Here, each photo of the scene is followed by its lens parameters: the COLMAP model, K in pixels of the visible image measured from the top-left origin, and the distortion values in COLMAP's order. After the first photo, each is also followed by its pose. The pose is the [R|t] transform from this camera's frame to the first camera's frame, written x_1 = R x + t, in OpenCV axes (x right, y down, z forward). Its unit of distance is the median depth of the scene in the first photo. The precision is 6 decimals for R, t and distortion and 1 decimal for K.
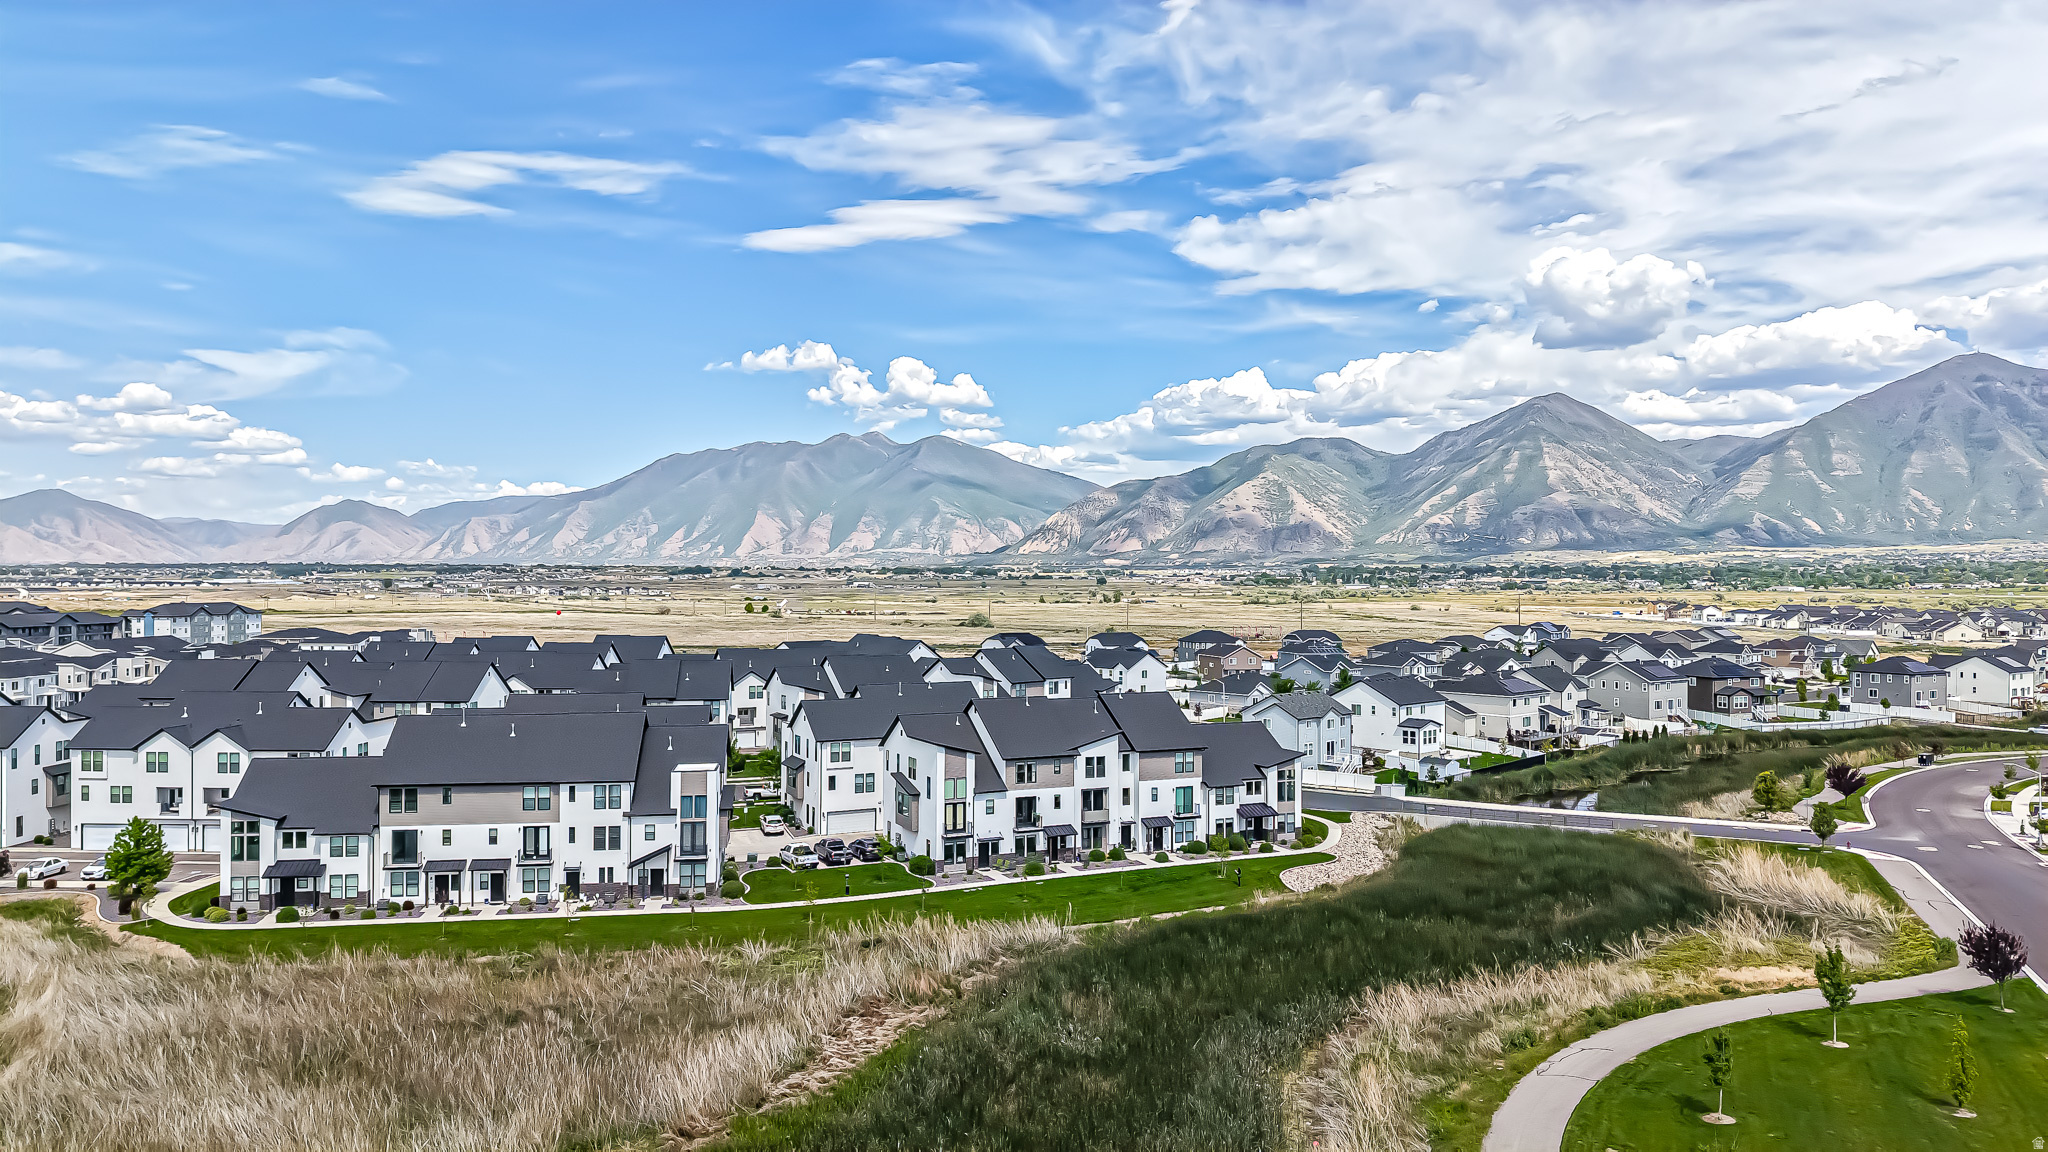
lens RADIAL K [[1370.4, 0, 1014.9], [0, 1370.4, 569.0], [0, 0, 1]] dist [0.035971, -0.041718]
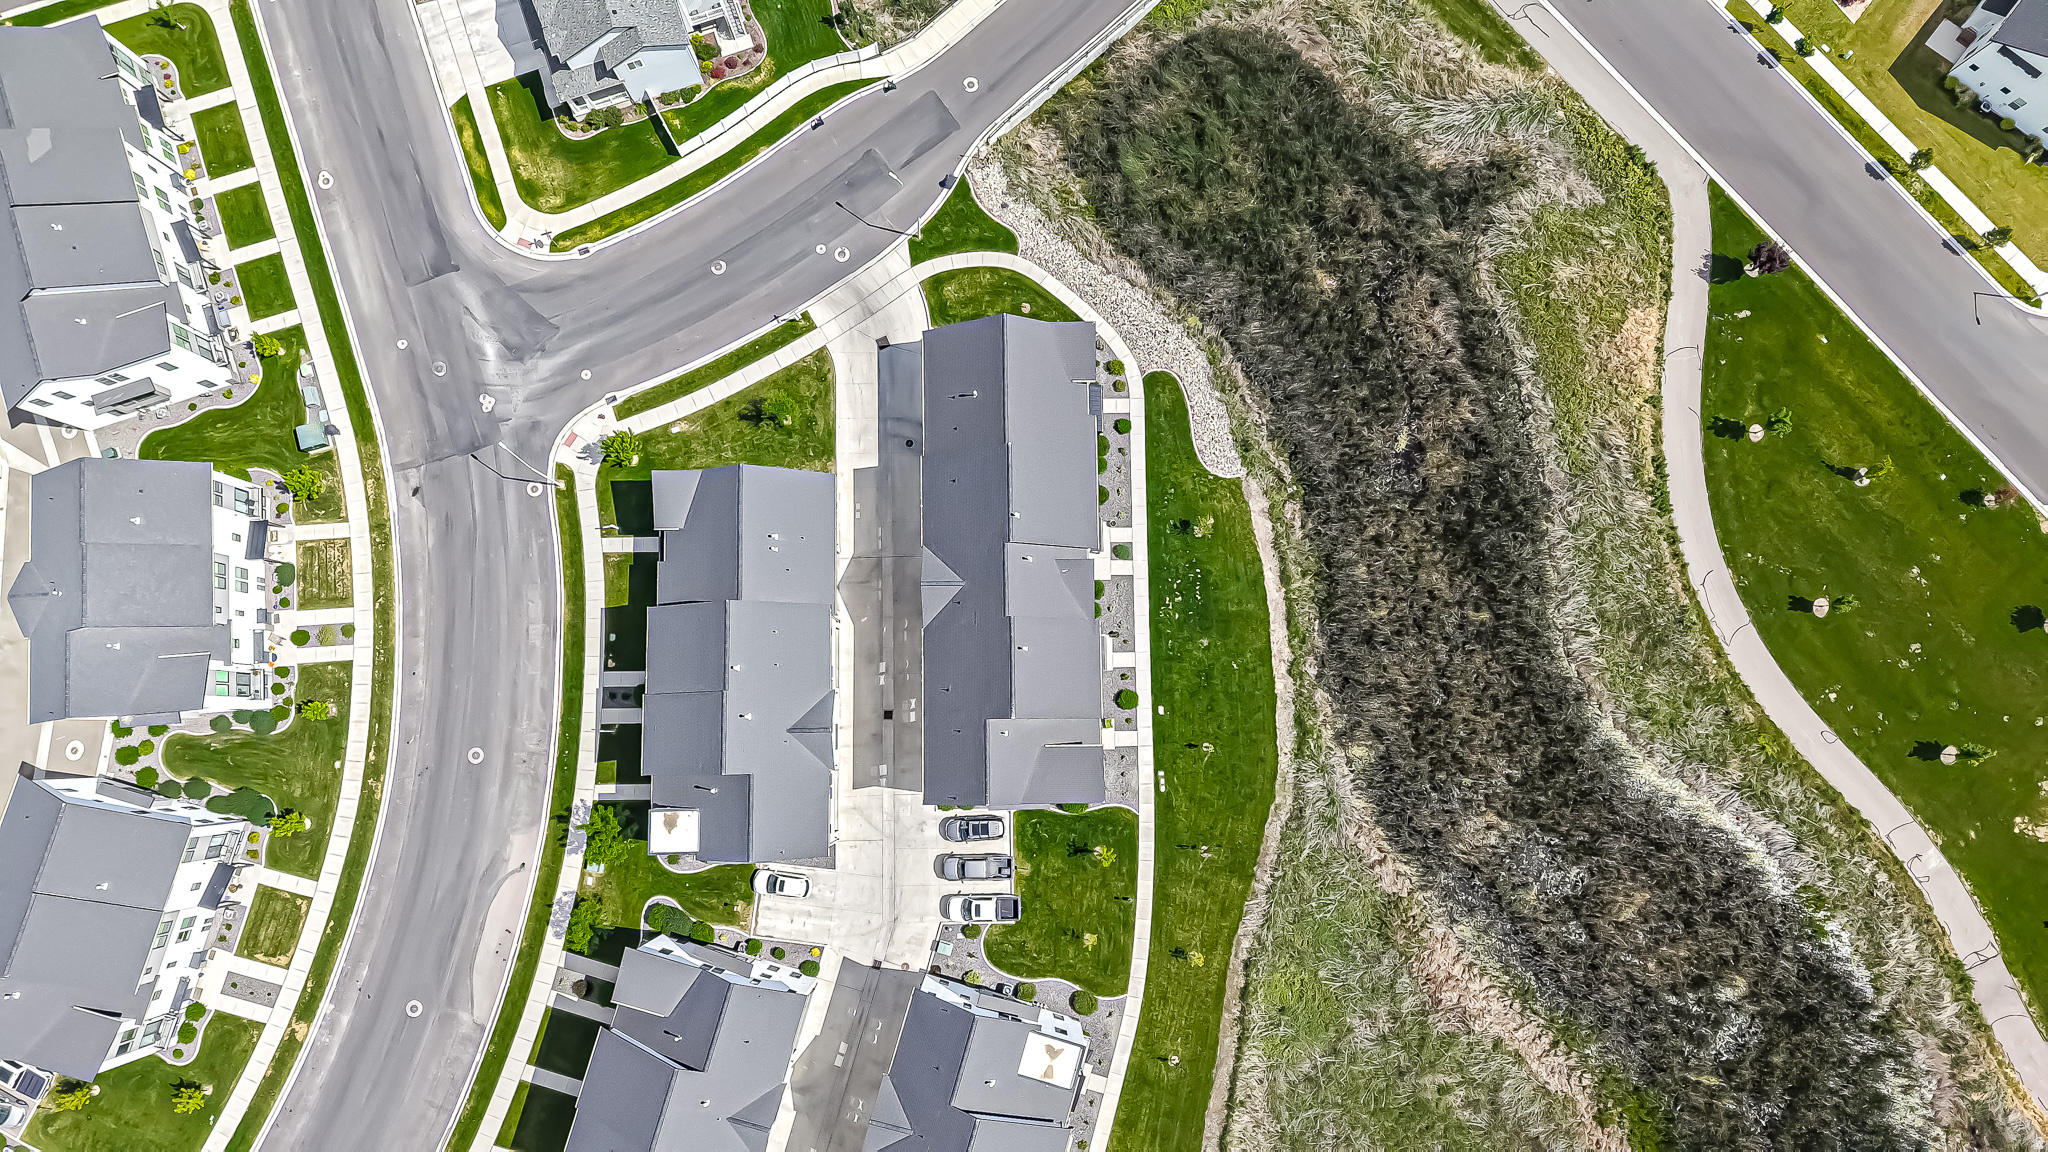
lens RADIAL K [[1370.4, 0, 1021.9], [0, 1370.4, 578.5], [0, 0, 1]] dist [0.035971, -0.041718]
pose [[0.418330, -0.902163, 0.105368, -0.039248], [-0.011518, 0.110728, 0.993784, -0.699393], [-0.908222, -0.416943, 0.035930, 0.964989]]
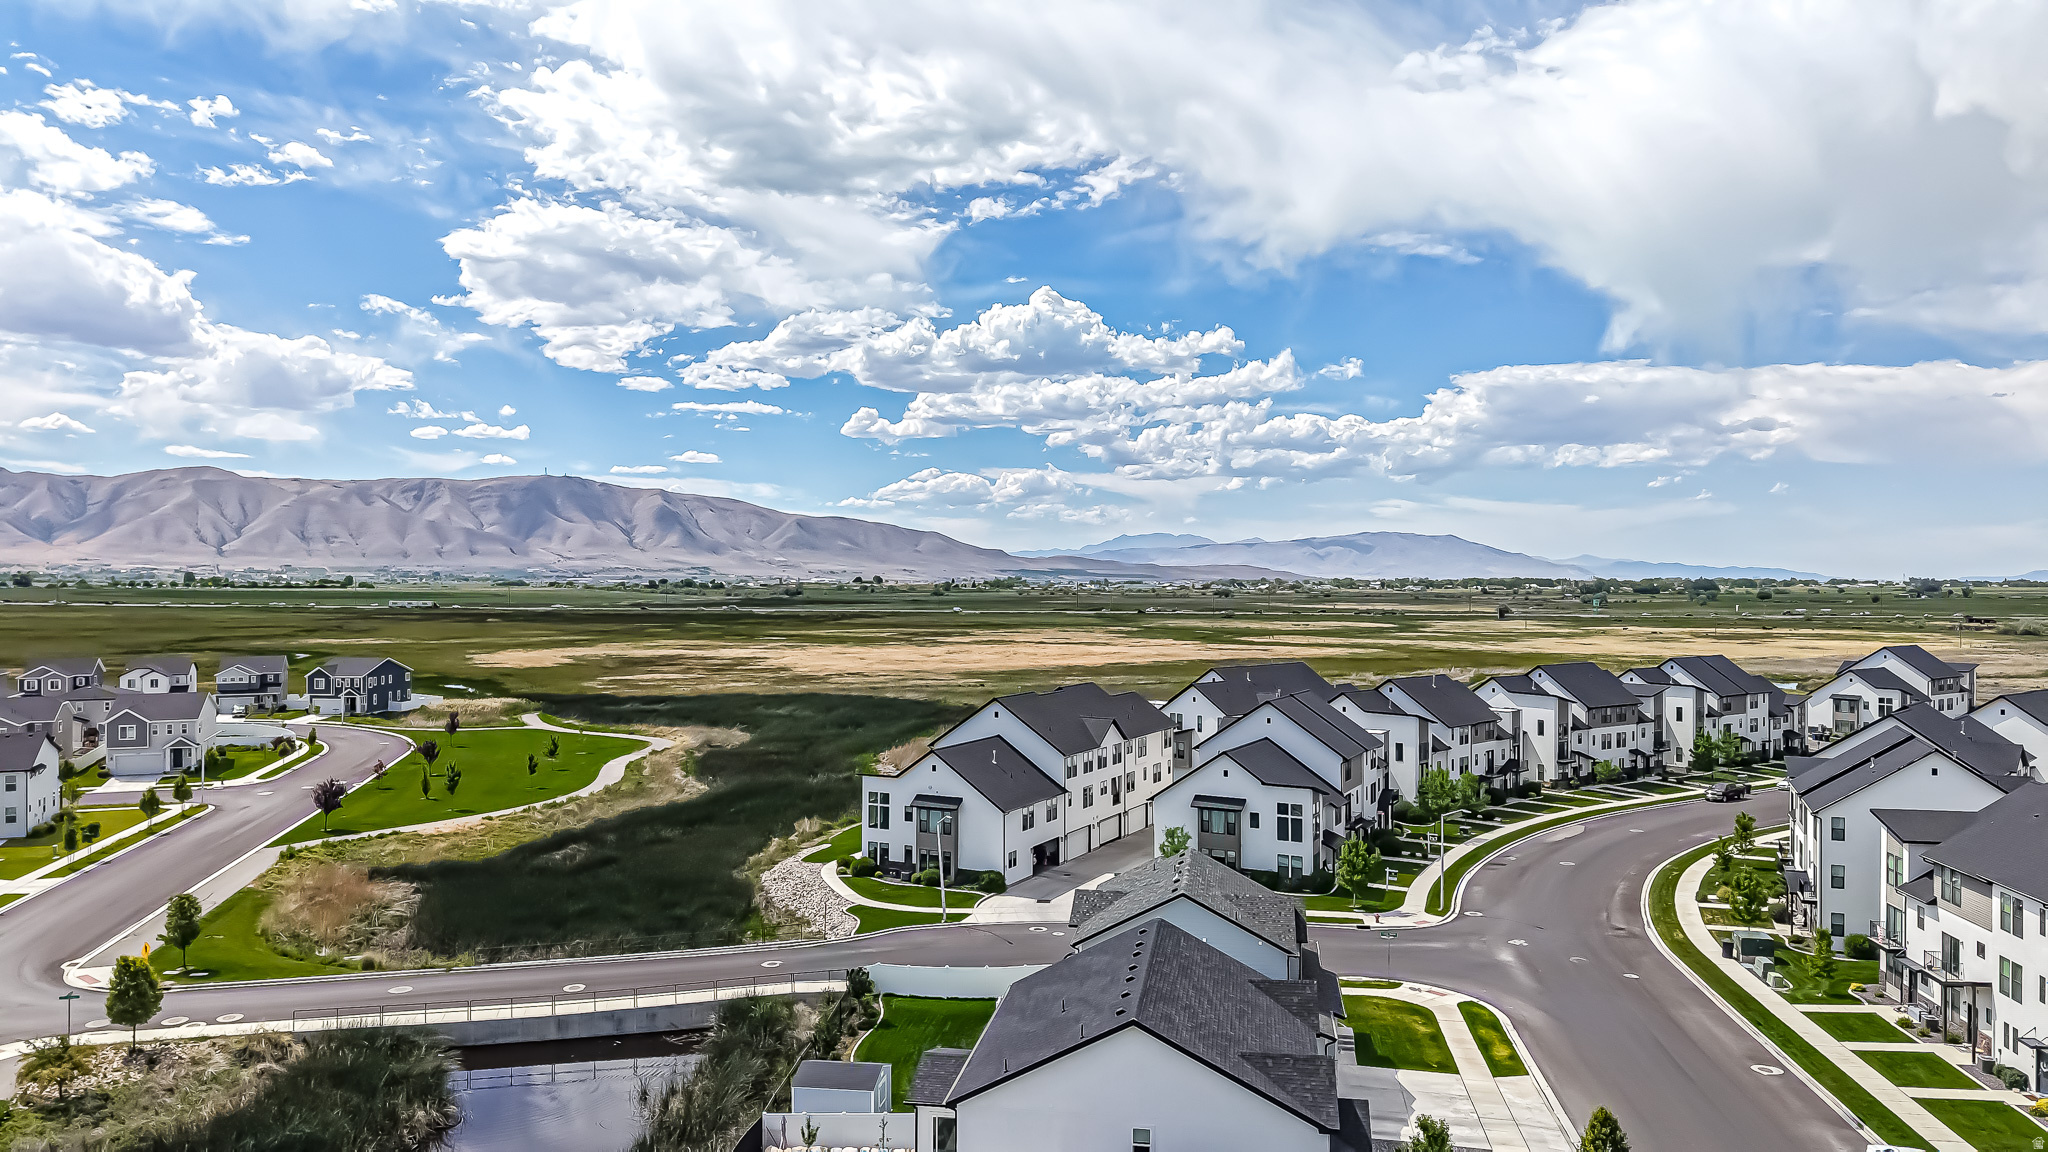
lens RADIAL K [[1370.4, 0, 1019.4], [0, 1370.4, 576.2], [0, 0, 1]] dist [0.035971, -0.041718]
pose [[-0.800052, -0.005044, -0.599910, 0.666250], [-0.002746, 0.999985, -0.004747, 0.013492], [0.599925, -0.002151, -0.800053, 1.797044]]
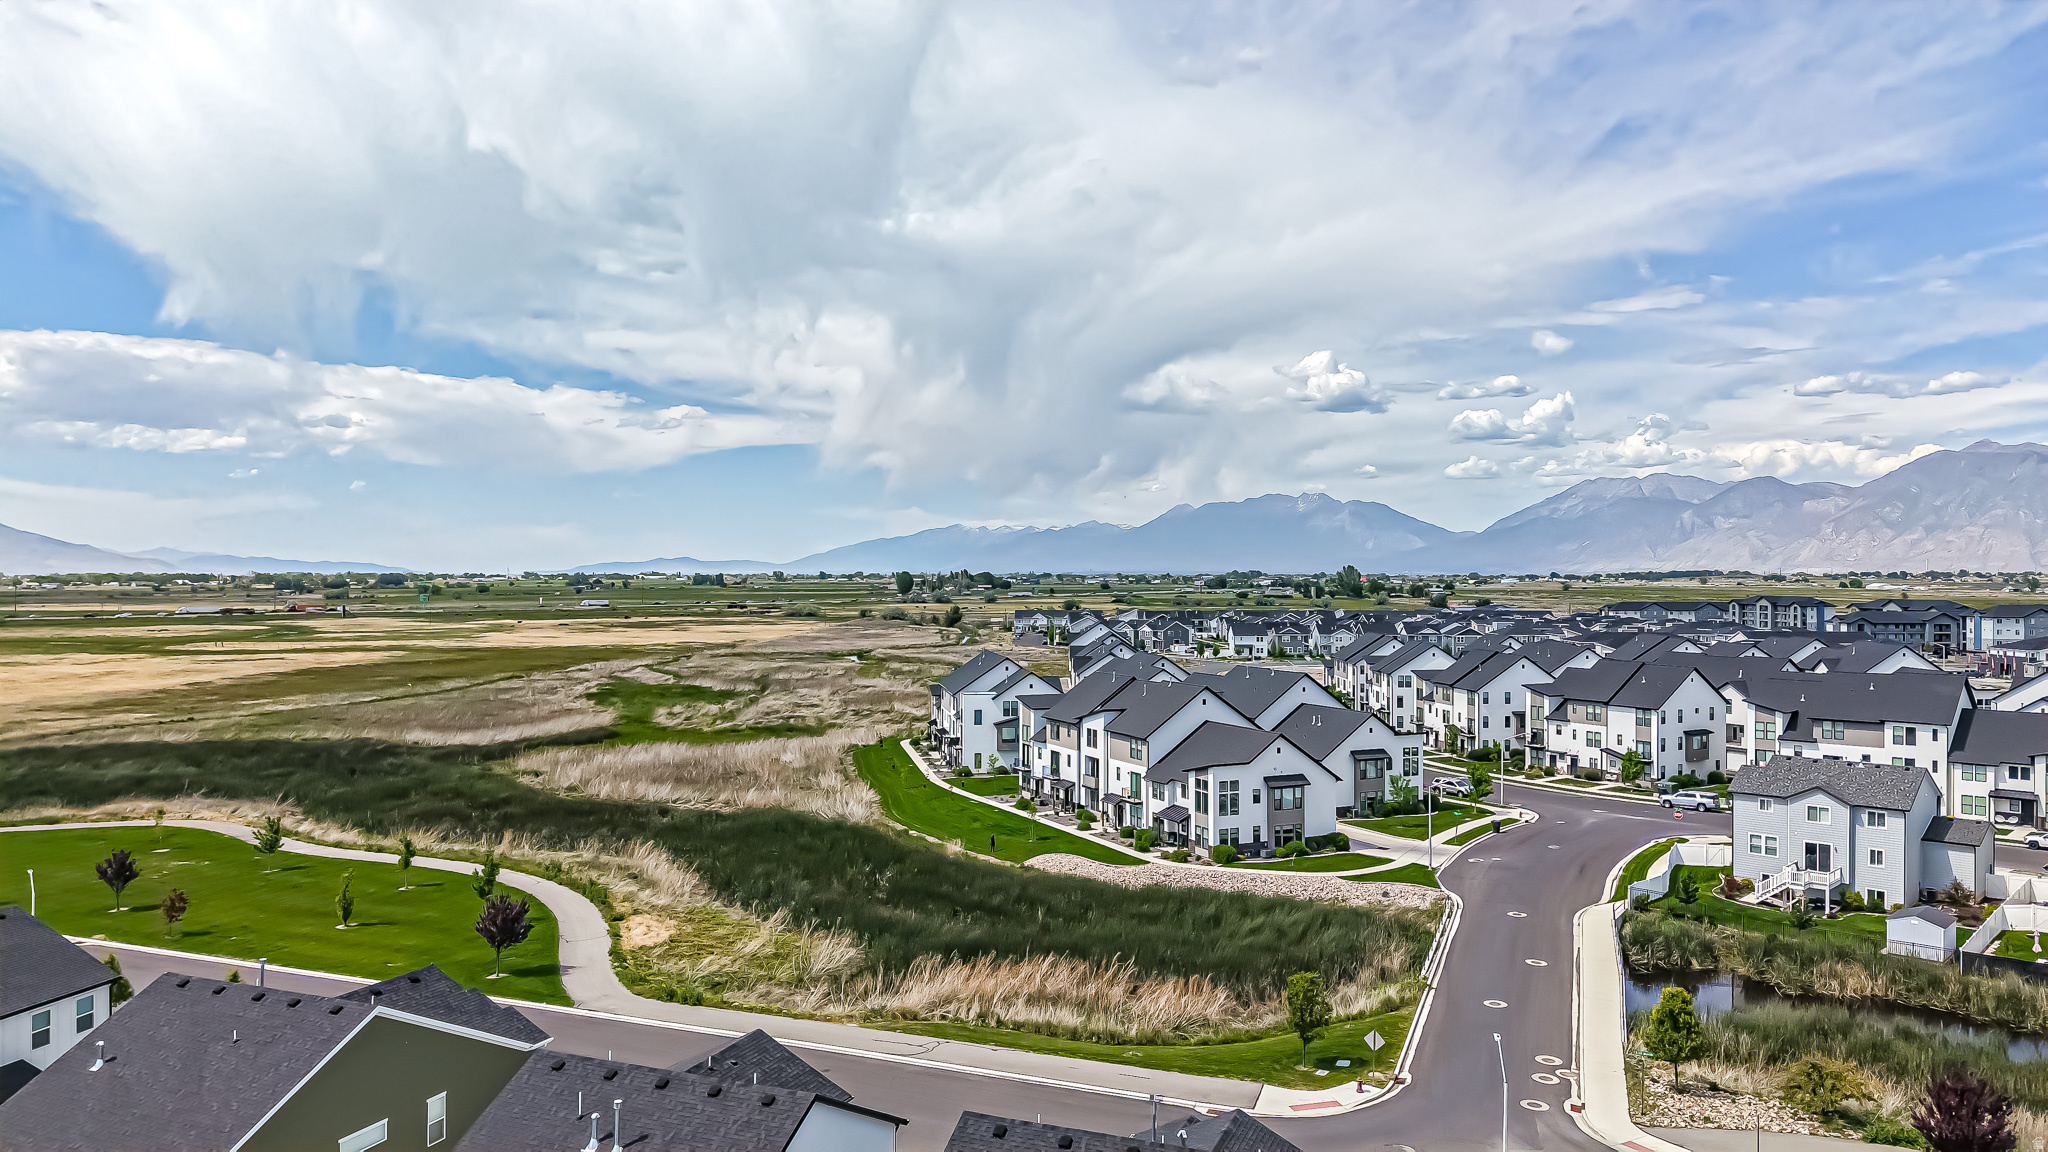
lens RADIAL K [[1370.4, 0, 1025.4], [0, 1370.4, 595.7], [0, 0, 1]] dist [0.035971, -0.041718]
pose [[0.024524, 0.013328, -0.999610, 1.125704], [0.002564, 0.999907, 0.013394, 0.011745], [0.999696, -0.002891, 0.024488, 0.874322]]
